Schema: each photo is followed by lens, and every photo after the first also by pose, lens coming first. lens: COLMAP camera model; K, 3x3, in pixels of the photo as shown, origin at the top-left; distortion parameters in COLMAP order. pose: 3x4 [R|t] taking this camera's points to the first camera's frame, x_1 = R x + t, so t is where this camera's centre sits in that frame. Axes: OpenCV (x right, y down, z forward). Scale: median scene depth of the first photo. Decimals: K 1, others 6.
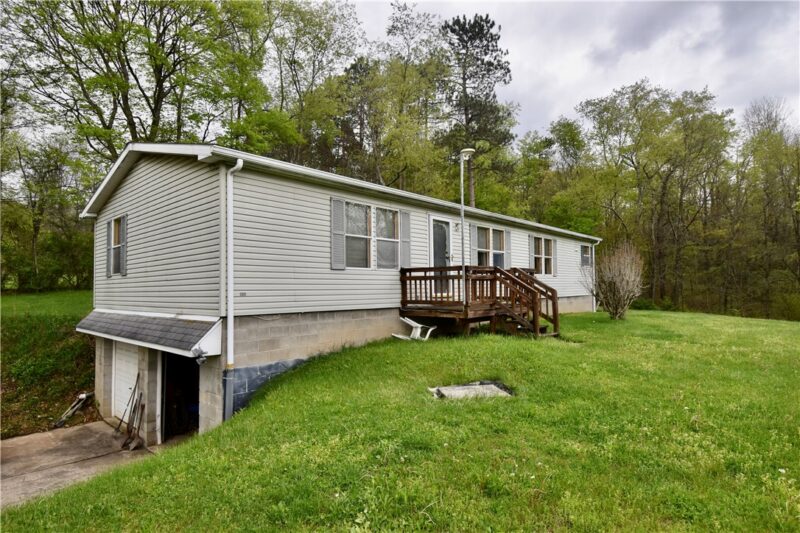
lens RADIAL K [[435.3, 0, 400.0], [0, 435.3, 266.5], [0, 0, 1]] dist [-0.019252, -0.000061]
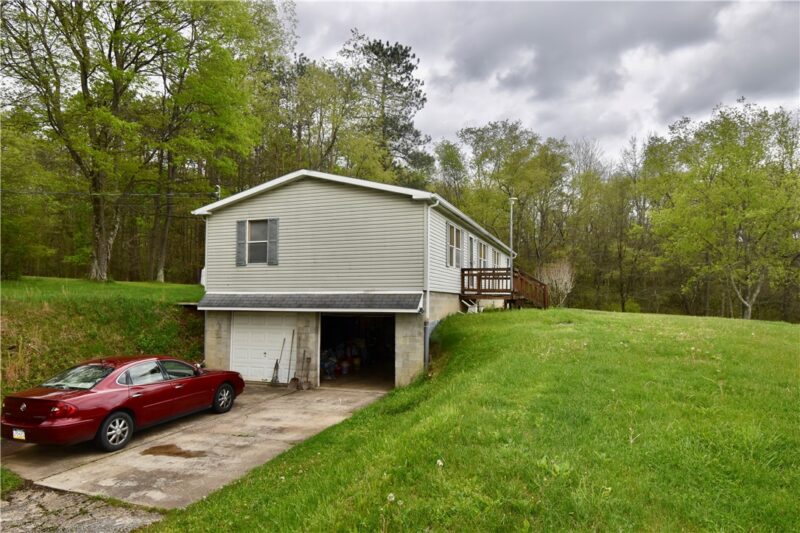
lens RADIAL K [[485.4, 0, 400.0], [0, 485.4, 266.5], [0, 0, 1]] dist [-0.000500, -0.000061]
pose [[0.932685, 0.043033, 0.358115, -0.786070], [-0.037330, 0.999042, -0.022828, 0.044167], [-0.358754, 0.007923, 0.933399, -0.503261]]
